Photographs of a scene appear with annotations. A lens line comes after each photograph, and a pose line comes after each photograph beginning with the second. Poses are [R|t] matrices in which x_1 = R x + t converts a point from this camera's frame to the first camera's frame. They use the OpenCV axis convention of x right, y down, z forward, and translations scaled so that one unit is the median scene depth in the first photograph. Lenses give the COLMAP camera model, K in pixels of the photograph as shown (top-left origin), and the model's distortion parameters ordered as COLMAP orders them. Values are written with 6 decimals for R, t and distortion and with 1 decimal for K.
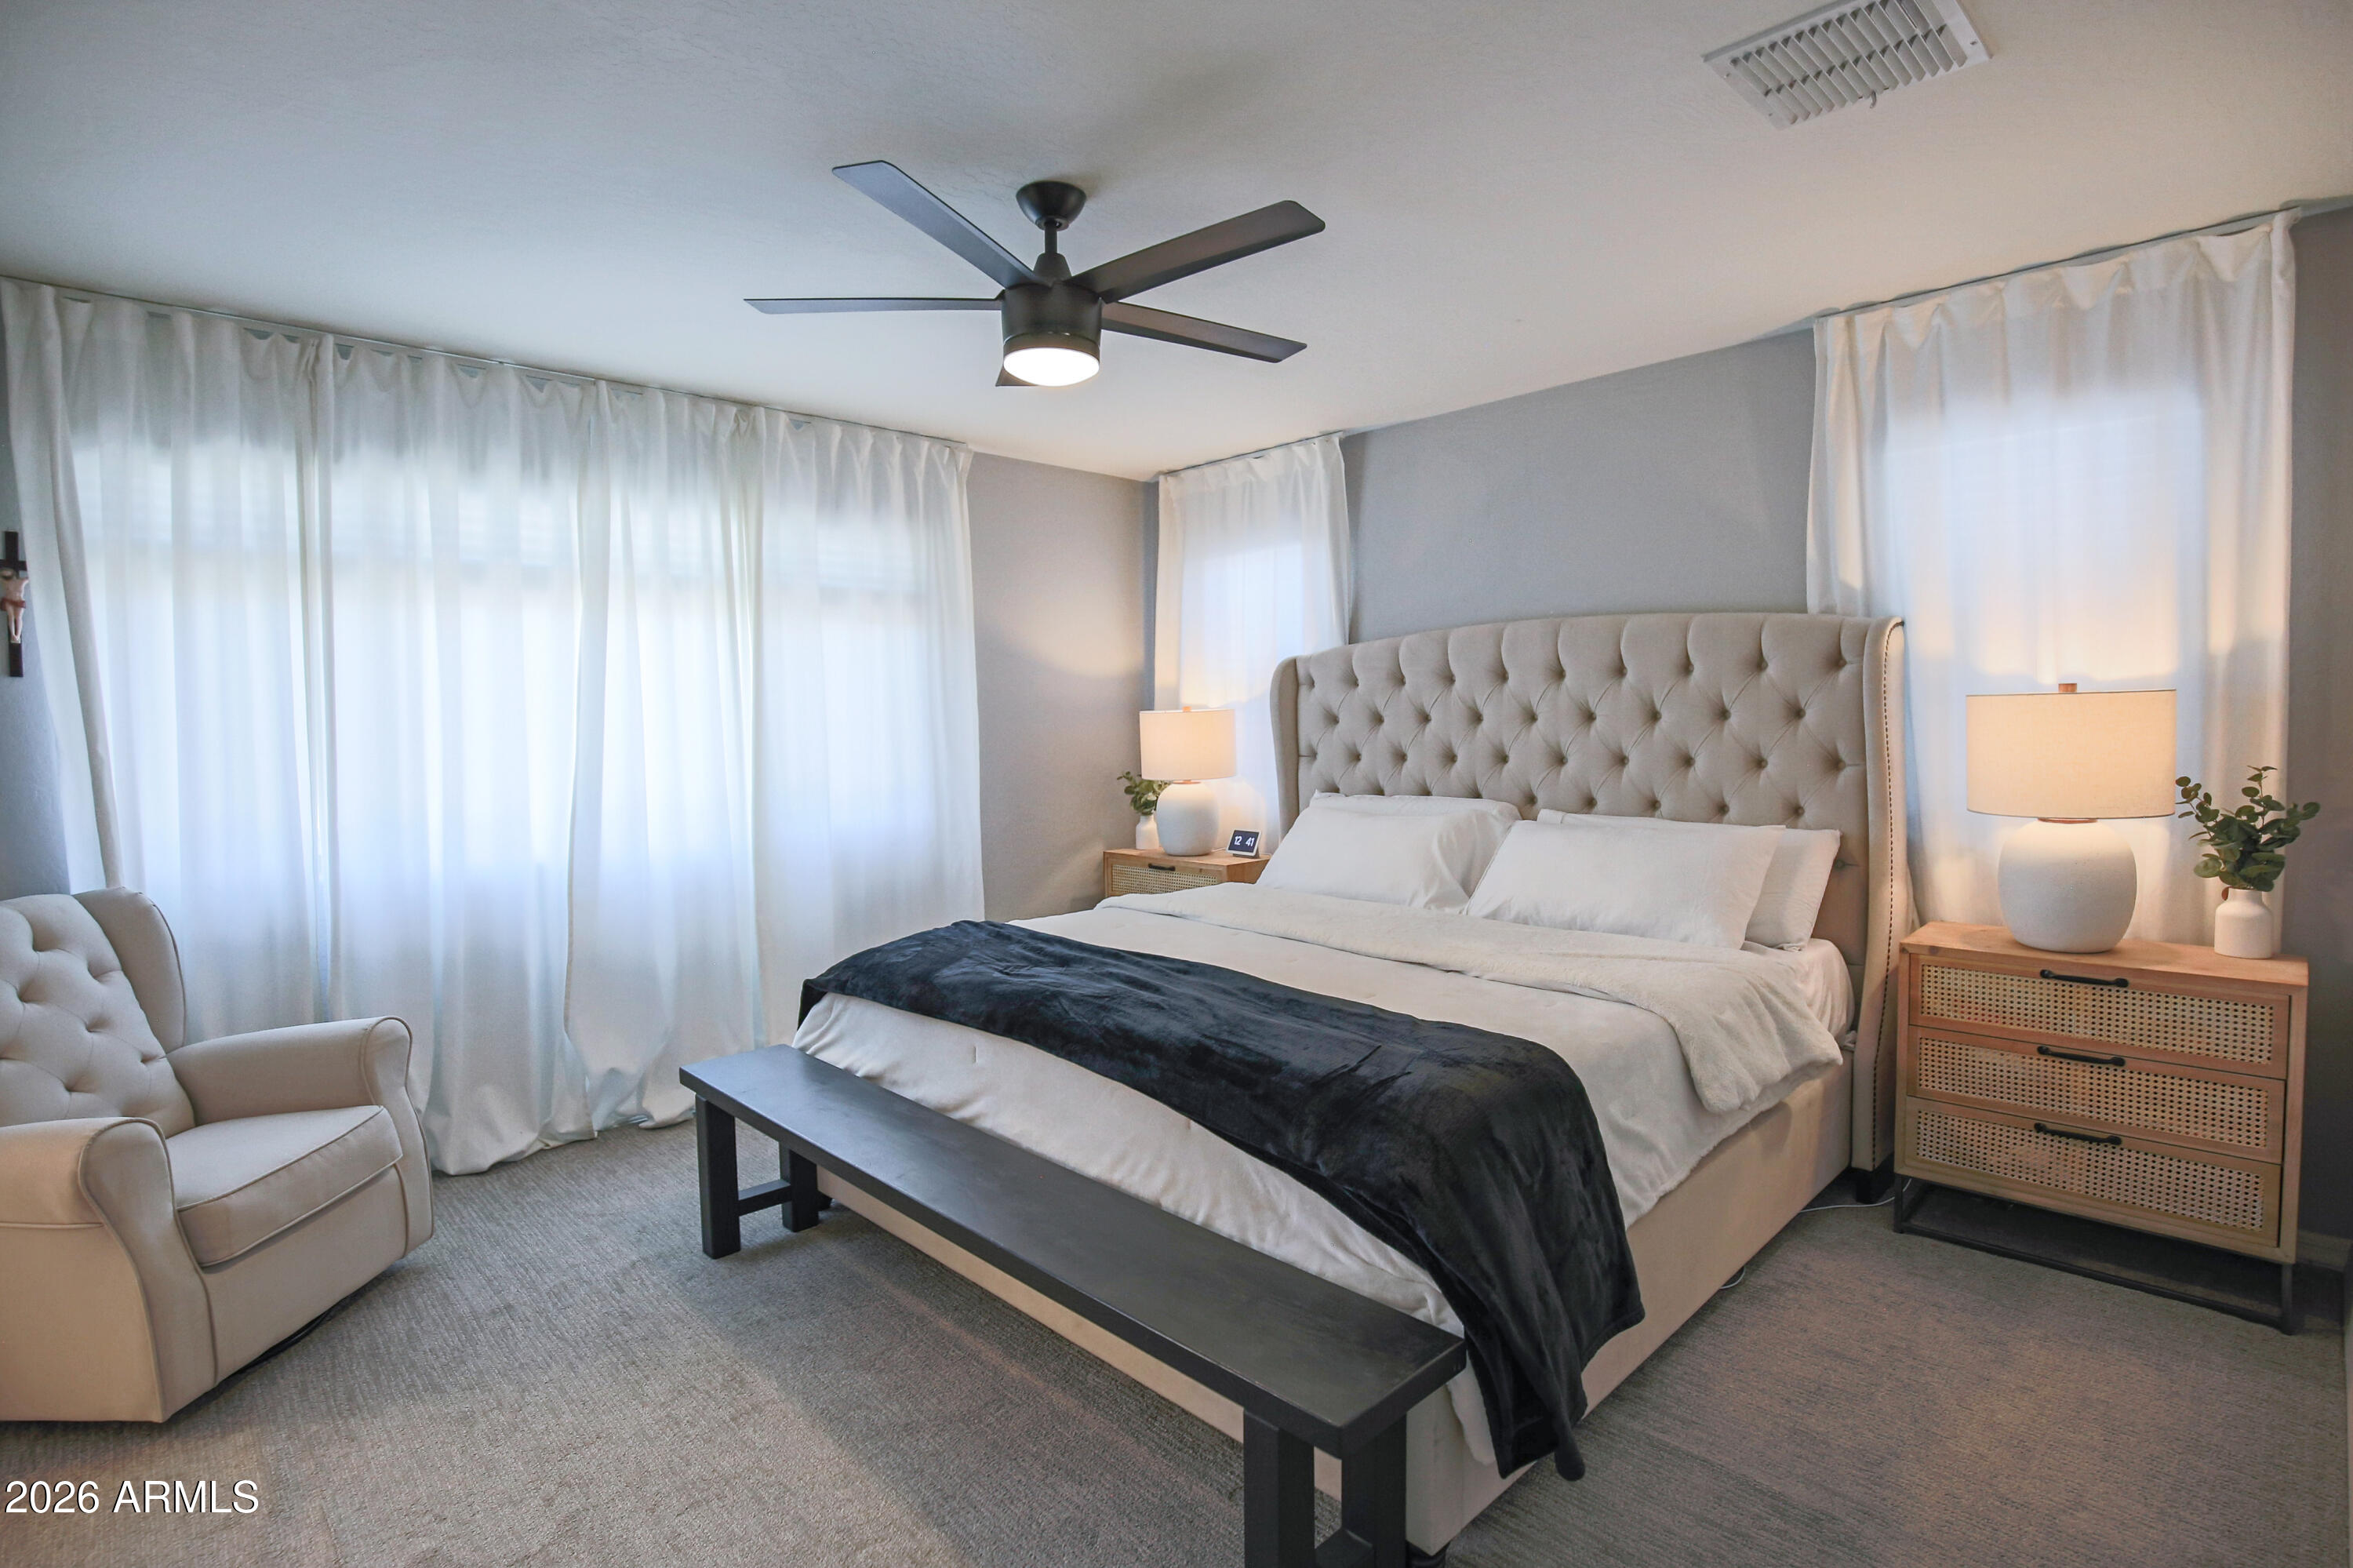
lens RADIAL K [[1149.0, 0, 1176.5], [0, 1149.0, 784.0], [0, 0, 1]] dist [-0.015623, -0.000528]
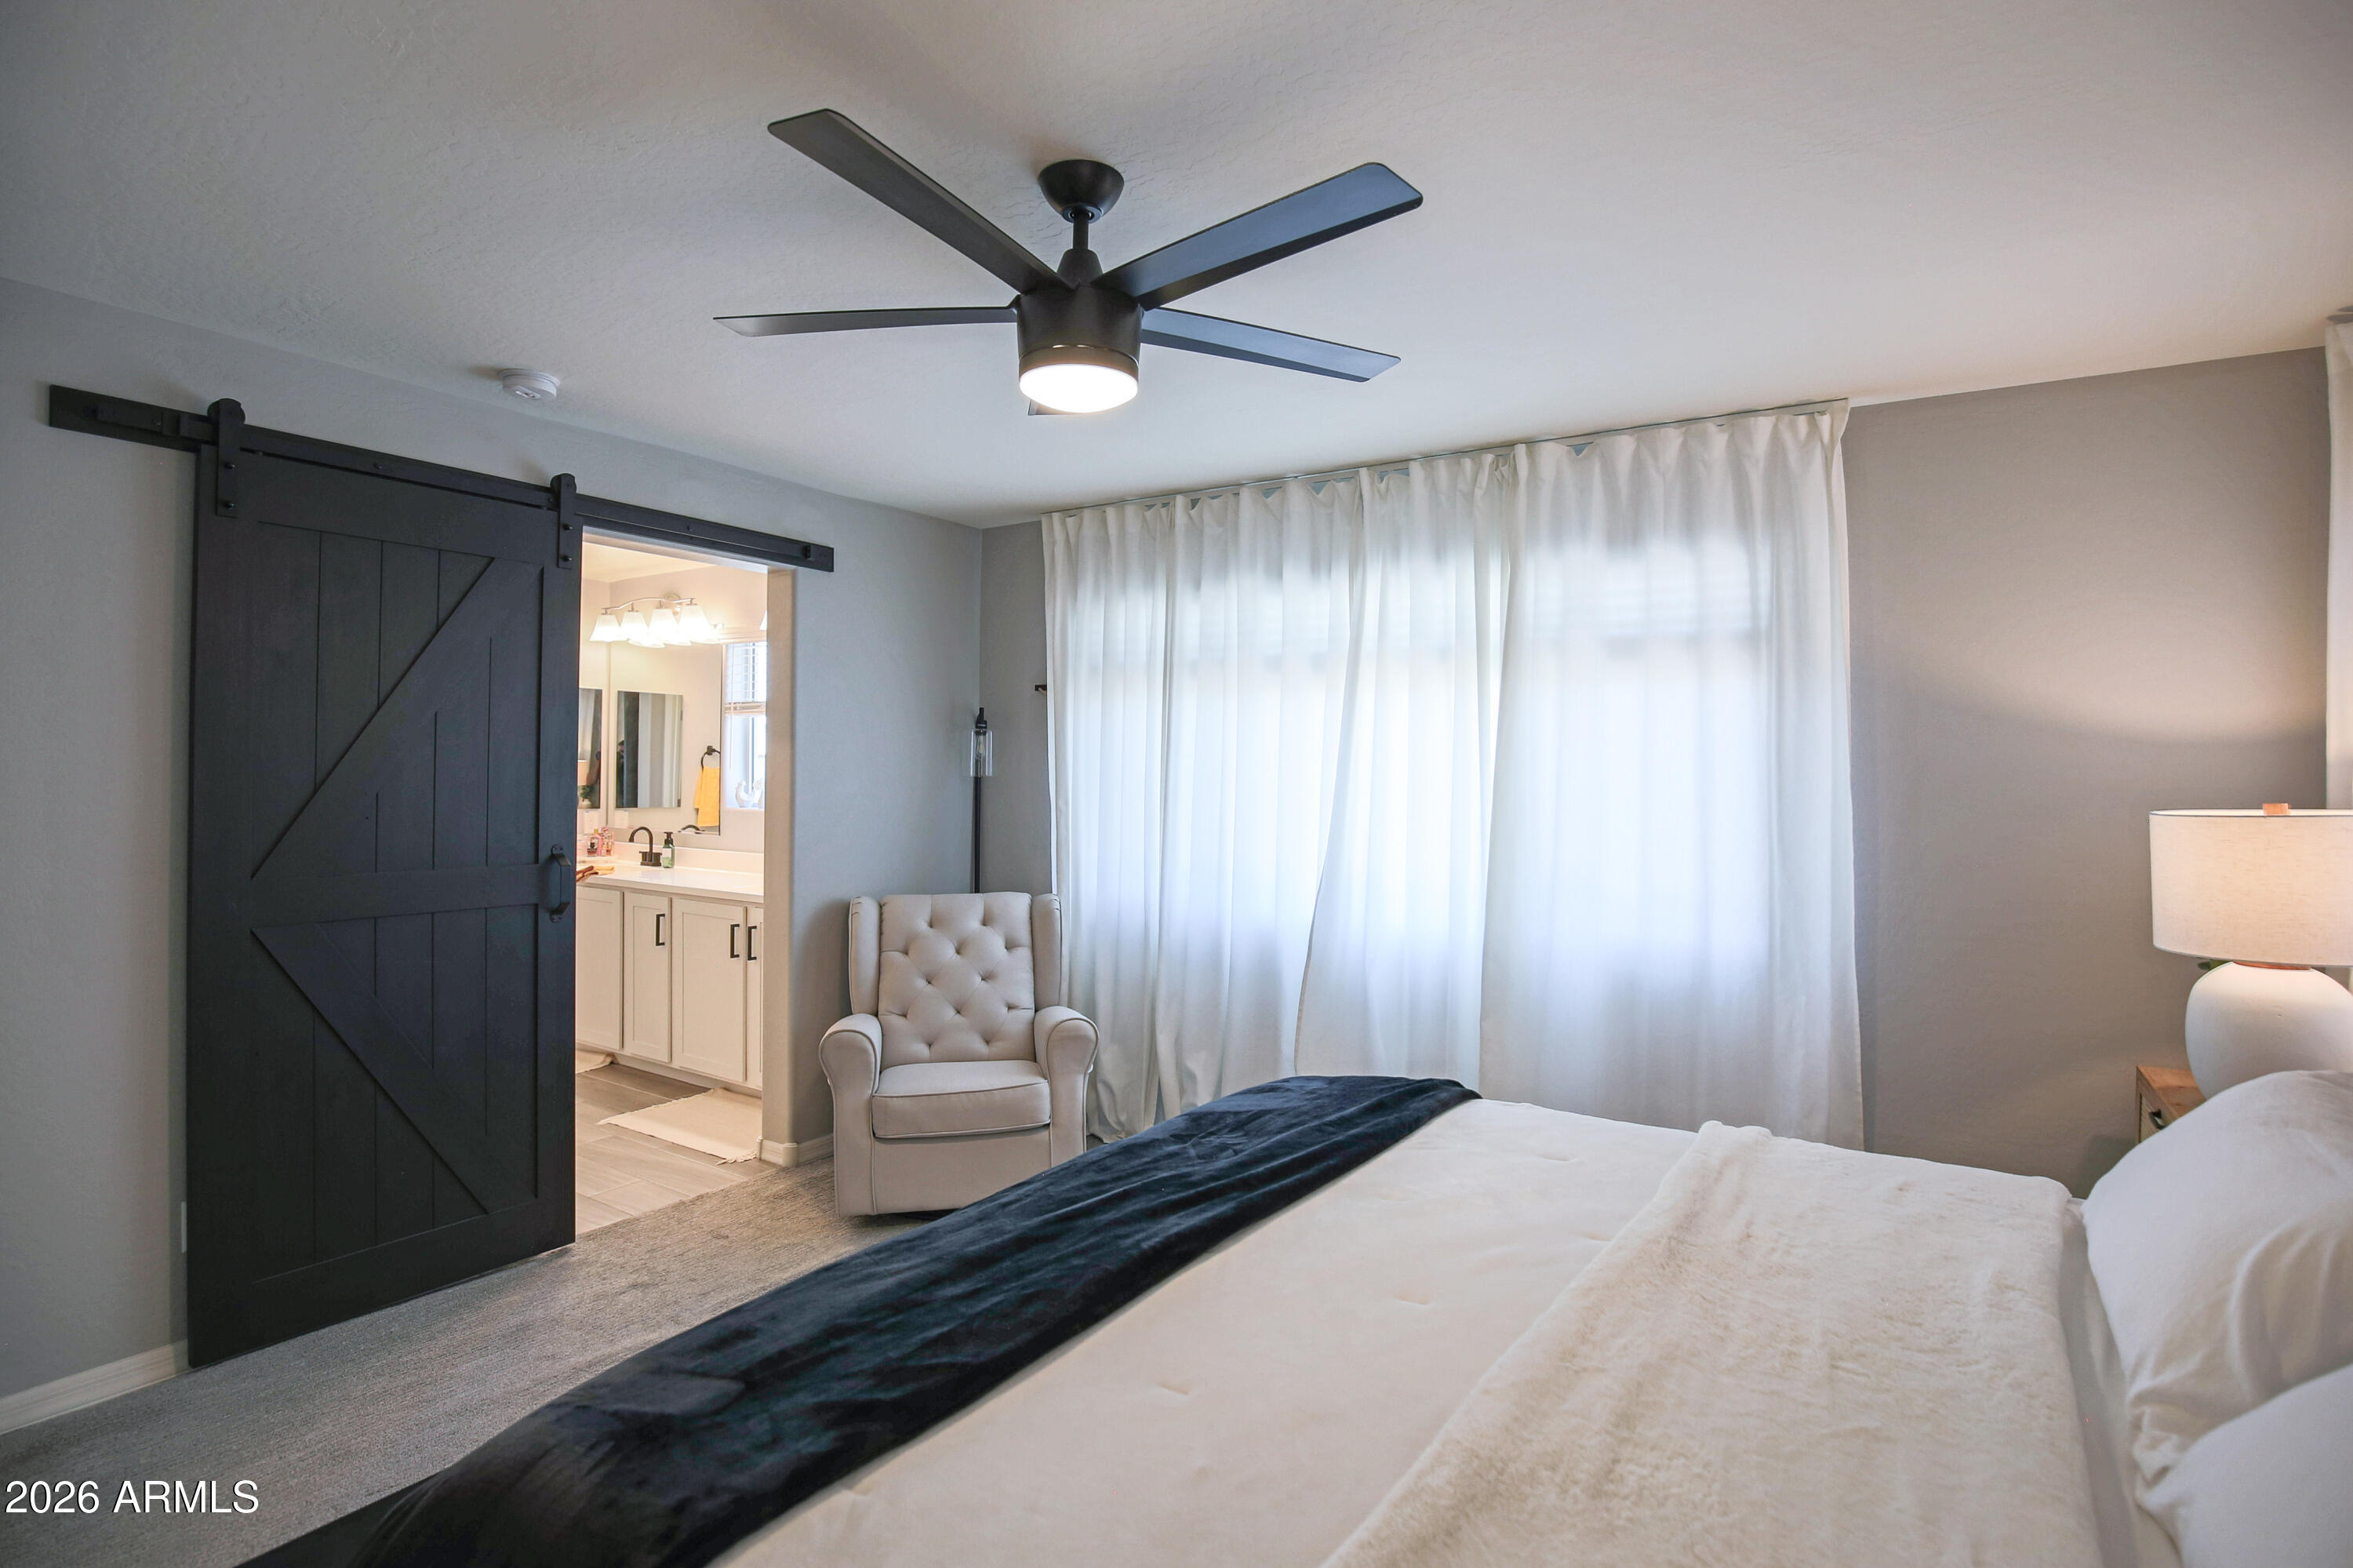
lens RADIAL K [[1149.0, 0, 1176.5], [0, 1149.0, 784.0], [0, 0, 1]] dist [-0.015623, -0.000528]
pose [[0.243269, 0.027340, -0.969574, 0.479215], [-0.073509, 0.997248, 0.009677, -0.066361], [0.967170, 0.068918, 0.244609, 0.613892]]
